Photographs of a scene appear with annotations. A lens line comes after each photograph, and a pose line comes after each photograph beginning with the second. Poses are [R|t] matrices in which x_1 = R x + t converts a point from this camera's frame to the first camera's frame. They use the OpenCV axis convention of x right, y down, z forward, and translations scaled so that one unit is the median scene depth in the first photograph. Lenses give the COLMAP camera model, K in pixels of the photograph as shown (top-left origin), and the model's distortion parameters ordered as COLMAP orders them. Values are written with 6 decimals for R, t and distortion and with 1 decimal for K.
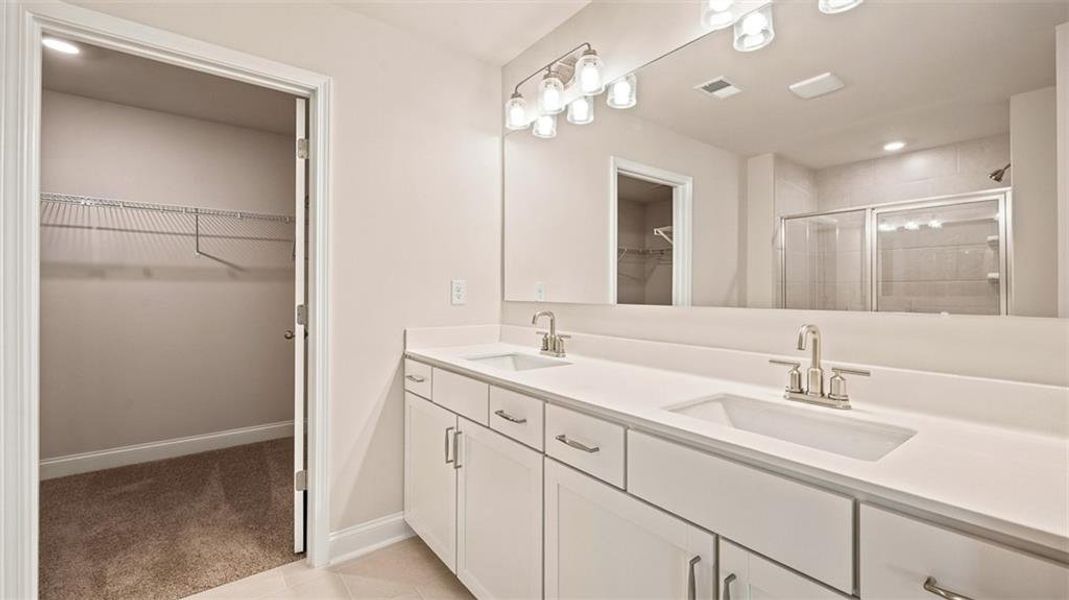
lens RADIAL K [[433.0, 0, 532.2], [0, 433.0, 289.9], [0, 0, 1]] dist [-0.001172, -0.001024]
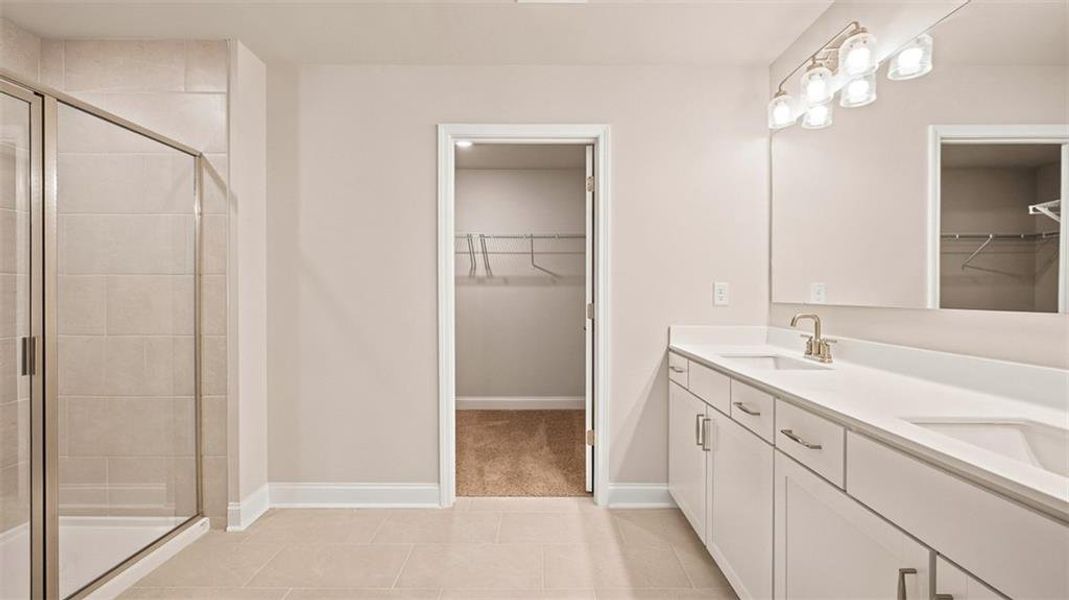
lens RADIAL K [[433.0, 0, 540.3], [0, 433.0, 296.3], [0, 0, 1]] dist [-0.001172, -0.001024]
pose [[0.788668, 0.002525, -0.614814, 0.150887], [0.003977, 0.999950, 0.009208, -0.000487], [0.614806, -0.009707, 0.788619, -0.123338]]
